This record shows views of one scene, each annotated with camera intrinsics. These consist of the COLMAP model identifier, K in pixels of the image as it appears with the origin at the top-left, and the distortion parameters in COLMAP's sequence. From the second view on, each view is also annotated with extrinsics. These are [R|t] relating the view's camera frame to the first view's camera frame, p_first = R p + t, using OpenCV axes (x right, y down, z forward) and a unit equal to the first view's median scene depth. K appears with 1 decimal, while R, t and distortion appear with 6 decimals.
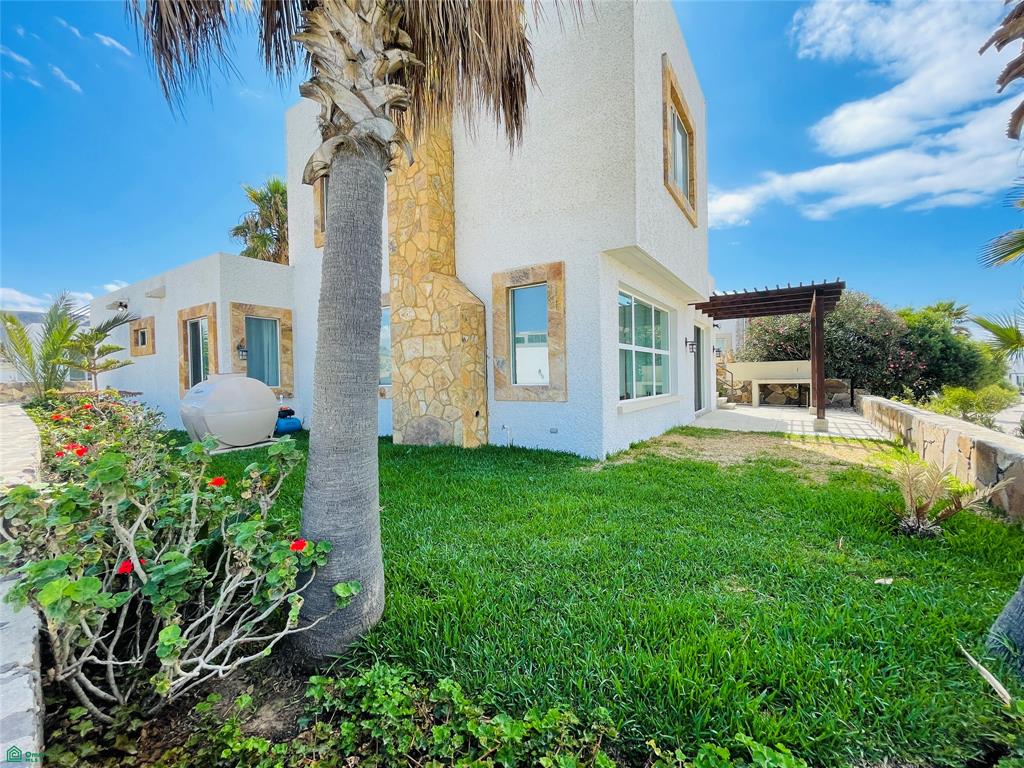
lens RADIAL K [[439.2, 0, 508.7], [0, 439.2, 388.0], [0, 0, 1]] dist [0.001717, 0.000028]
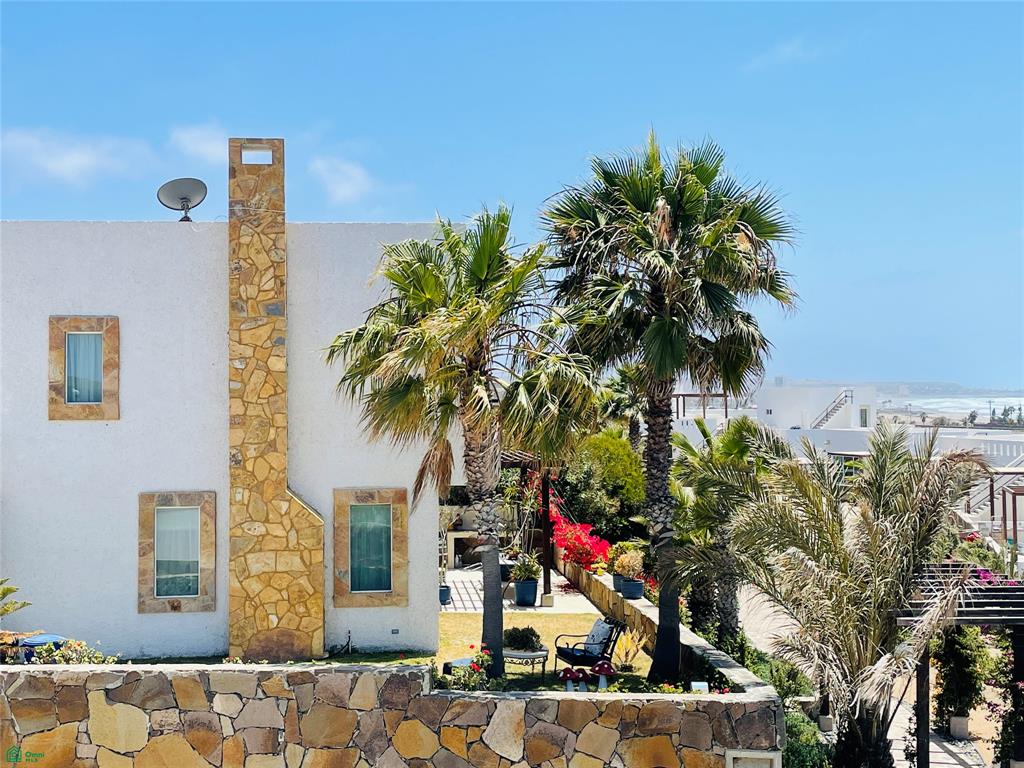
lens RADIAL K [[1403.1, 0, 511.4], [0, 1403.1, 384.3], [0, 0, 1]] dist [0.027753, 0.000000]
pose [[0.762976, 0.018940, 0.646149, -1.931171], [0.010312, 0.999087, -0.041461, -0.370834], [-0.646345, 0.038296, 0.762084, -1.912917]]
